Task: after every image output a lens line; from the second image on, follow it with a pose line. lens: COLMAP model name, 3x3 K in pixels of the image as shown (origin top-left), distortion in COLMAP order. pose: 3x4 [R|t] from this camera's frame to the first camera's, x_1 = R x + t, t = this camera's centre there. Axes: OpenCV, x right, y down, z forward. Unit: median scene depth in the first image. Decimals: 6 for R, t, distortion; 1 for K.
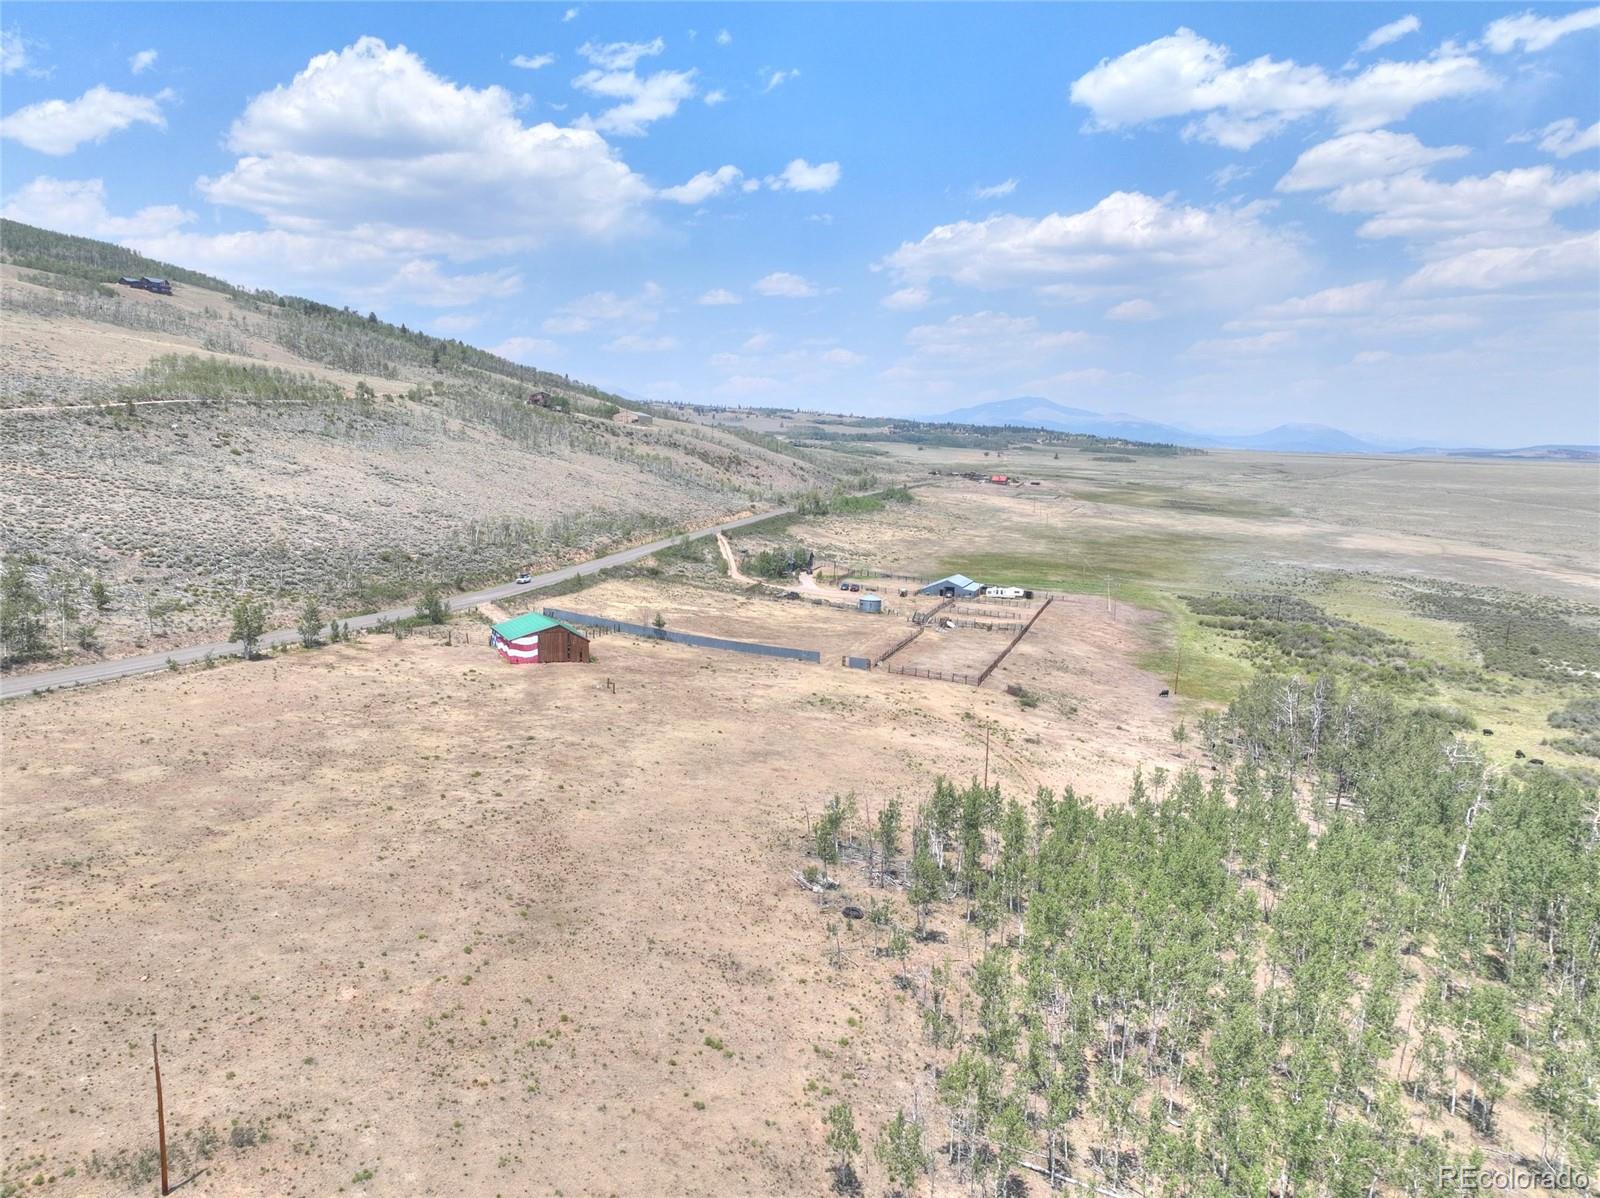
lens RADIAL K [[1124.1, 0, 803.3], [0, 1124.1, 619.3], [0, 0, 1]] dist [0.004638, 0.004522]
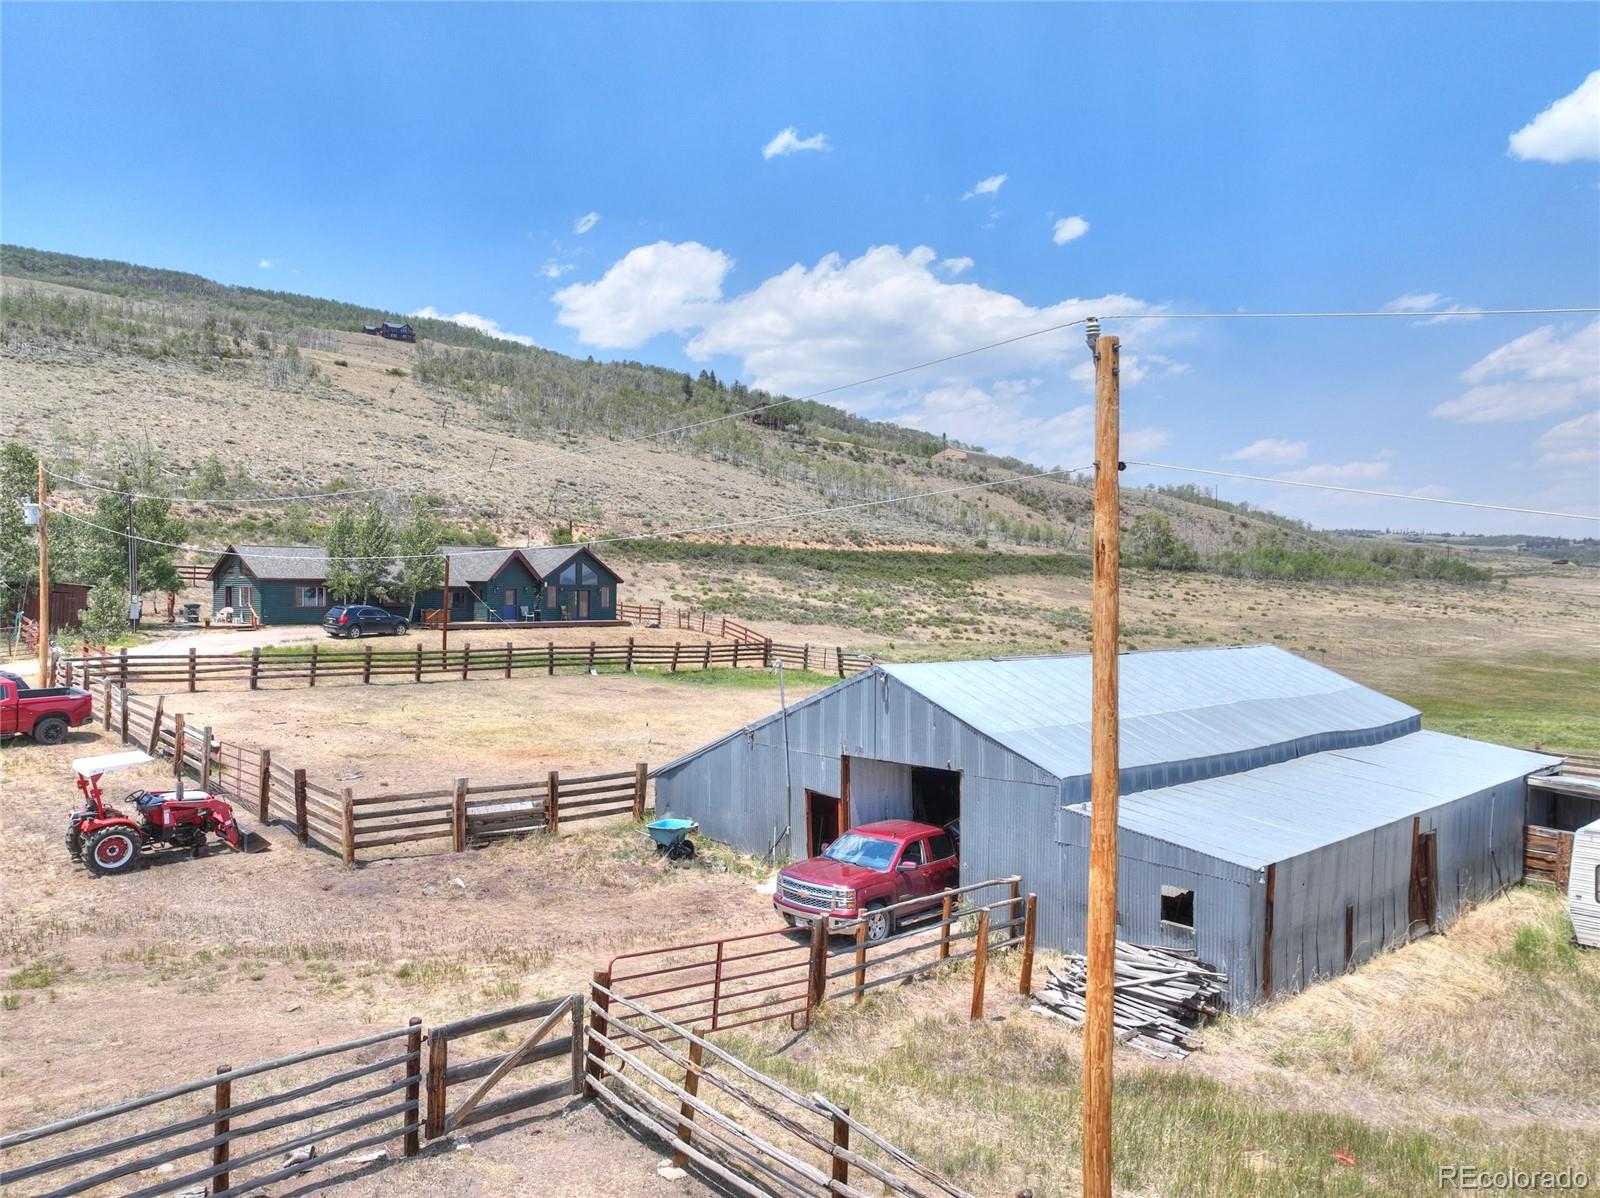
lens RADIAL K [[1133.5, 0, 804.0], [0, 1133.5, 597.3], [0, 0, 1]] dist [0.007558, 0.004326]
pose [[0.878540, -0.008517, -0.477592, 0.064136], [-0.063078, 0.989017, -0.133669, -0.011919], [0.473485, 0.147559, 0.868354, 0.378853]]
